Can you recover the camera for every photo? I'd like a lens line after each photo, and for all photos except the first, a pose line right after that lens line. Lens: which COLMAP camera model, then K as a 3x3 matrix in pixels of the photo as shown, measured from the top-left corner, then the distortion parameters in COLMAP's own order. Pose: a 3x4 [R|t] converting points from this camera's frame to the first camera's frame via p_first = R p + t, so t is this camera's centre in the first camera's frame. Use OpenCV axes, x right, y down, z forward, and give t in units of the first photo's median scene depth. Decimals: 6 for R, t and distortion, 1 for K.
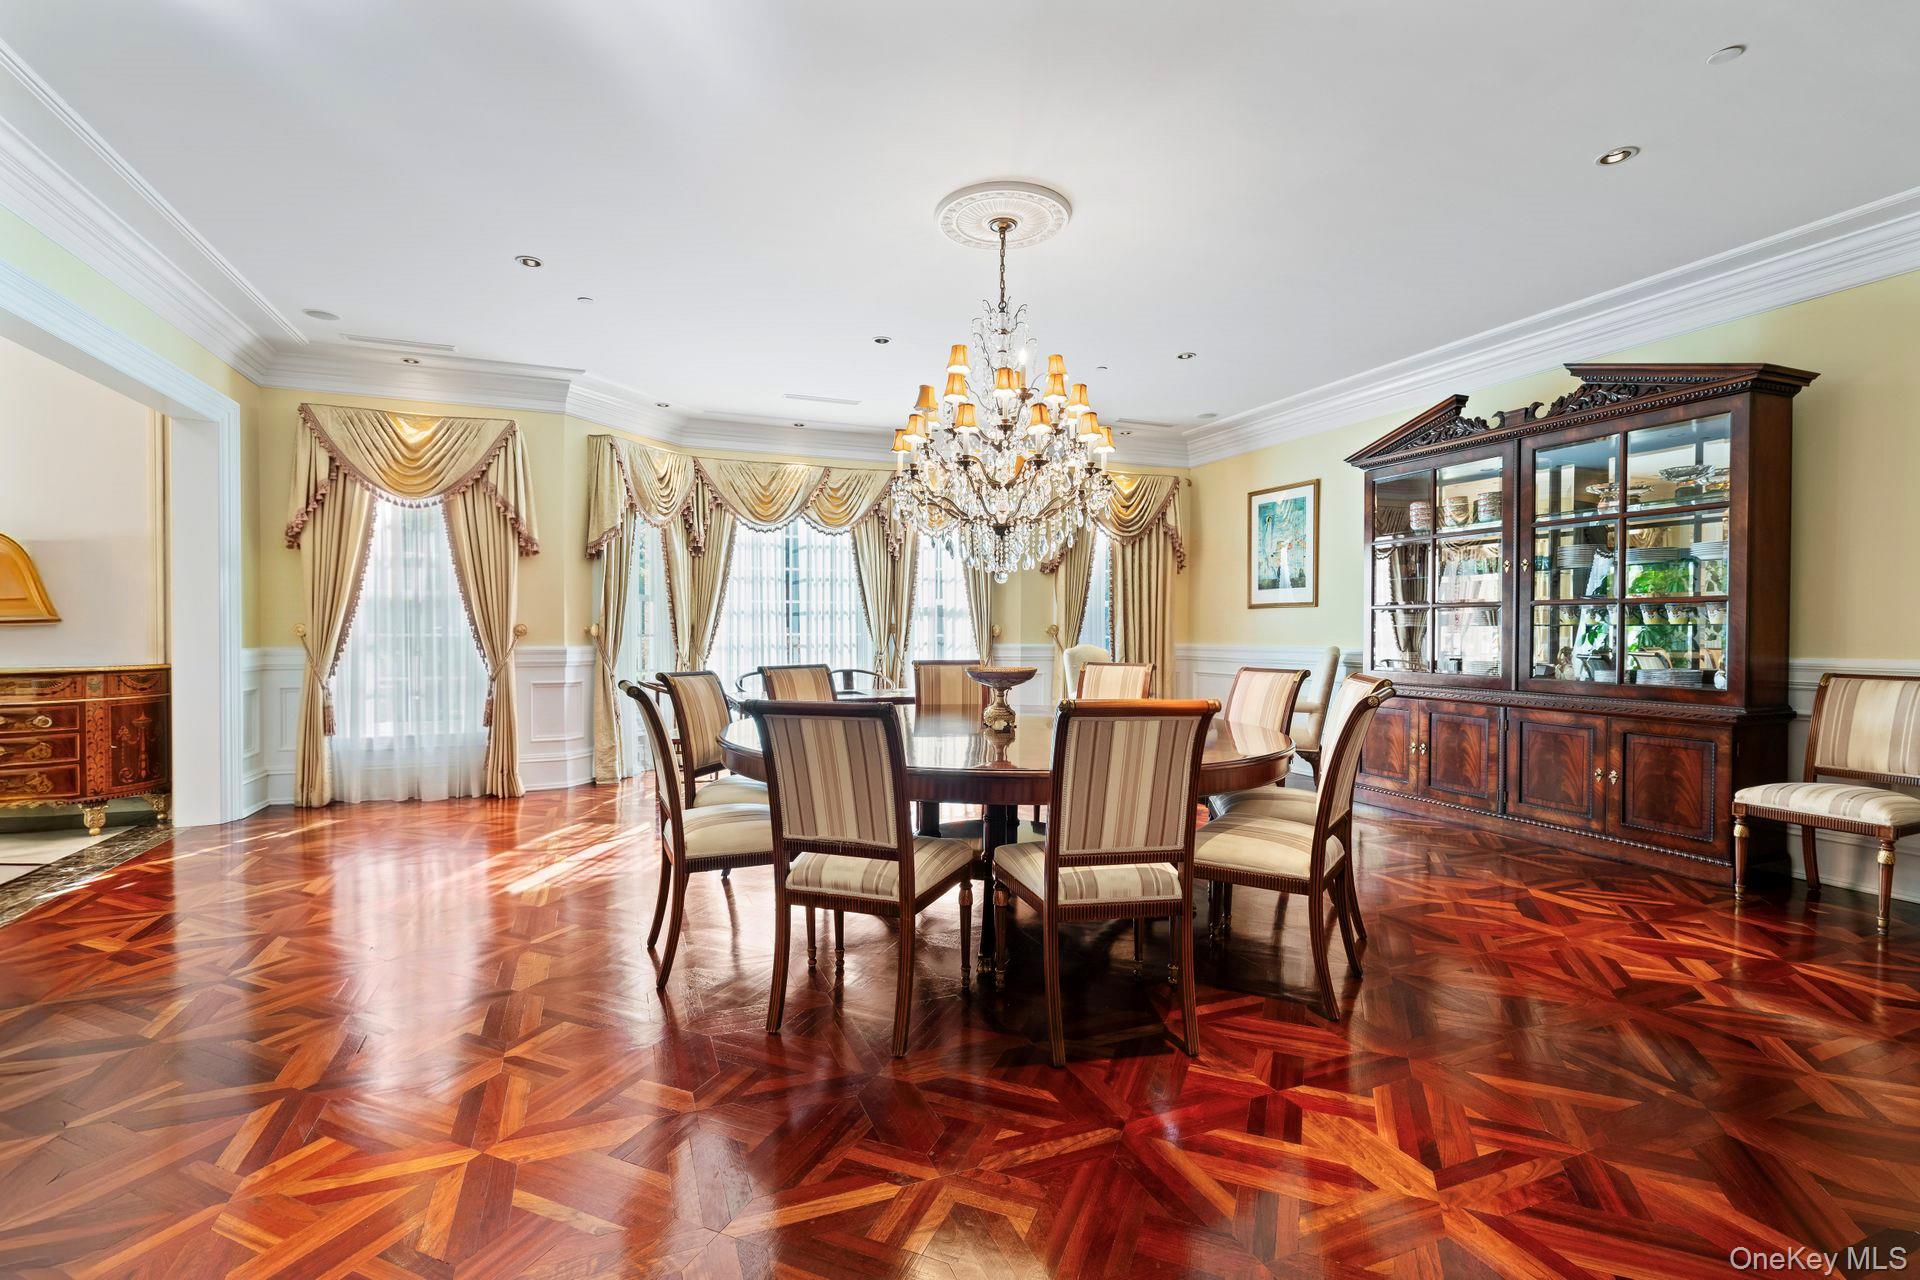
lens RADIAL K [[880.9, 0, 960.0], [0, 880.9, 640.0], [0, 0, 1]] dist [-0.001126, 0.000004]
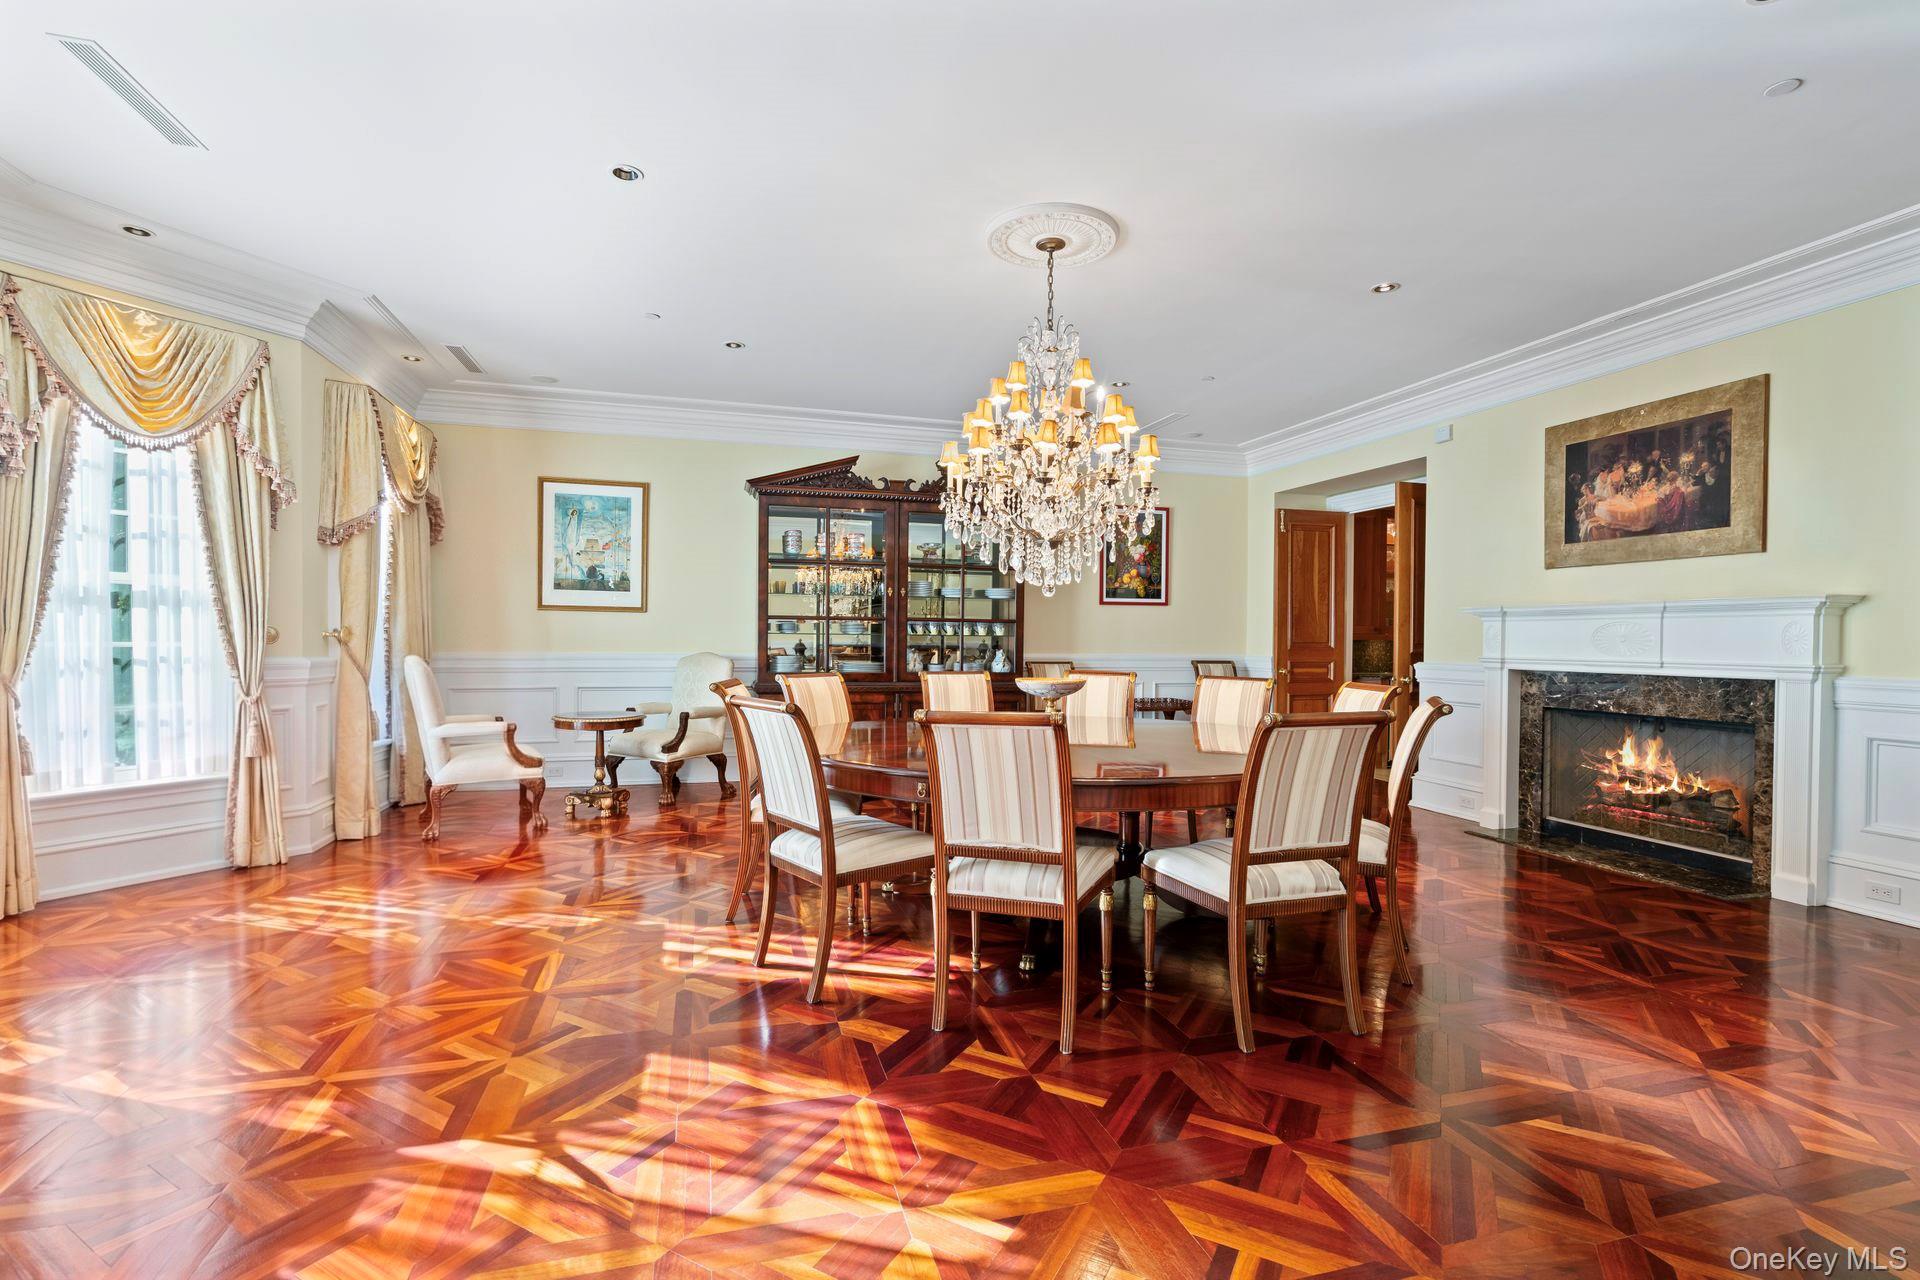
lens RADIAL K [[864.0, 0, 960.0], [0, 864.0, 640.0], [0, 0, 1]] dist [-0.001027, 0.000235]
pose [[0.087593, -0.007484, 0.996128, -0.532086], [0.004792, 0.999963, 0.007092, -0.011185], [-0.996145, 0.004152, 0.087625, 0.562309]]
